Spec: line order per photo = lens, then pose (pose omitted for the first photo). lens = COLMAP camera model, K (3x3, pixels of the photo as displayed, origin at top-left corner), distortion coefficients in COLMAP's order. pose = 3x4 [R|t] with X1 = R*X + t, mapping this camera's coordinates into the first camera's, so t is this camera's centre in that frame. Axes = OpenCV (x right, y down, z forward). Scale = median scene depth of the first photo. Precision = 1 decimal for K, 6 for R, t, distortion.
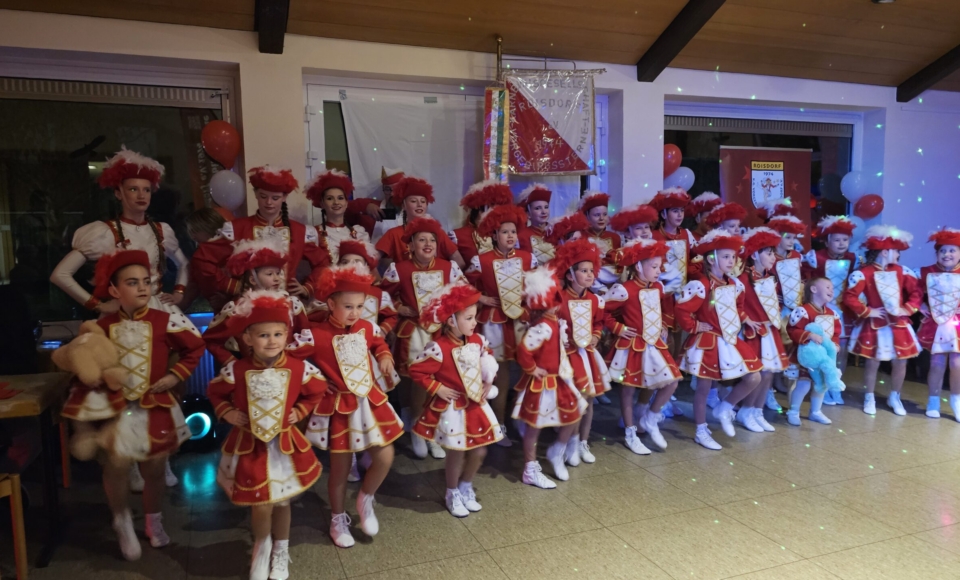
lens RADIAL K [[688.7, 0, 490.4], [0, 688.7, 293.4], [0, 0, 1]] dist [0.033797, -0.040065]
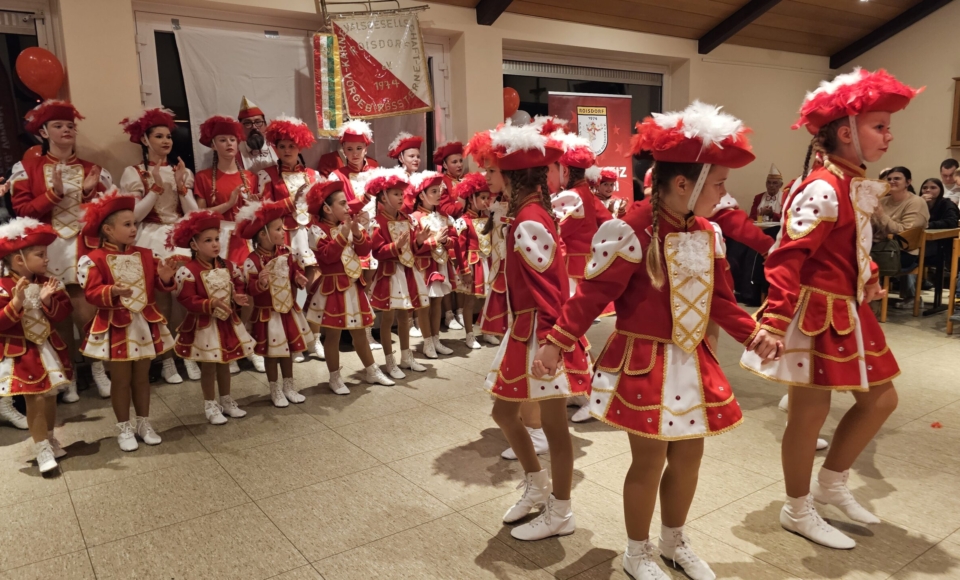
lens RADIAL K [[688.7, 0, 464.0], [0, 688.7, 295.4], [0, 0, 1]] dist [0.033797, -0.040065]
pose [[0.972952, -0.051599, 0.225173, -0.071385], [0.037688, 0.997131, 0.065648, 0.033231], [-0.227914, -0.055386, 0.972105, -0.021921]]
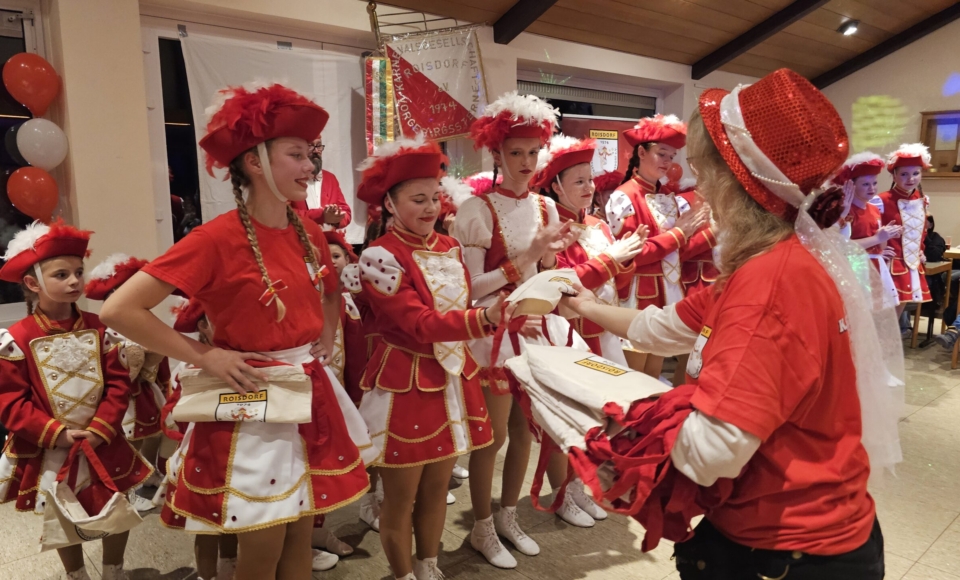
lens RADIAL K [[688.7, 0, 462.4], [0, 688.7, 291.4], [0, 0, 1]] dist [0.033797, -0.040065]
pose [[0.940634, -0.042500, 0.336751, -0.211357], [0.022073, 0.997689, 0.064260, -0.023876], [-0.338703, -0.053012, 0.939399, 0.093039]]
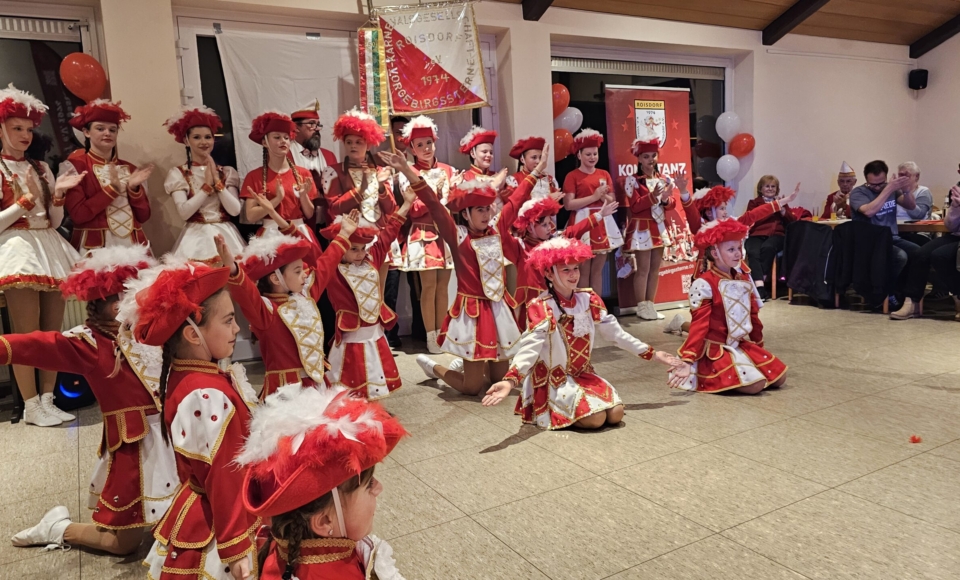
lens RADIAL K [[688.7, 0, 483.7], [0, 688.7, 292.0], [0, 0, 1]] dist [0.033797, -0.040065]
pose [[0.988102, -0.054936, 0.143656, -0.012331], [0.050380, 0.998111, 0.035164, 0.060253], [-0.145316, -0.027508, 0.989003, 0.005017]]
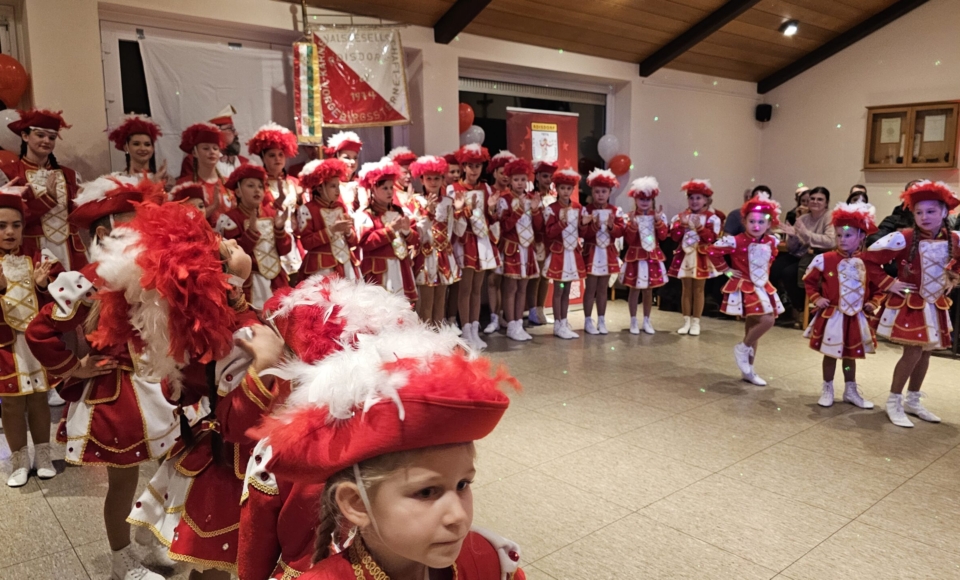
lens RADIAL K [[688.7, 0, 469.2], [0, 688.7, 291.1], [0, 0, 1]] dist [0.033797, -0.040065]
pose [[0.948268, -0.040660, 0.314857, -0.110214], [0.024435, 0.998170, 0.055310, 0.023999], [-0.316530, -0.044755, 0.947526, -0.062967]]
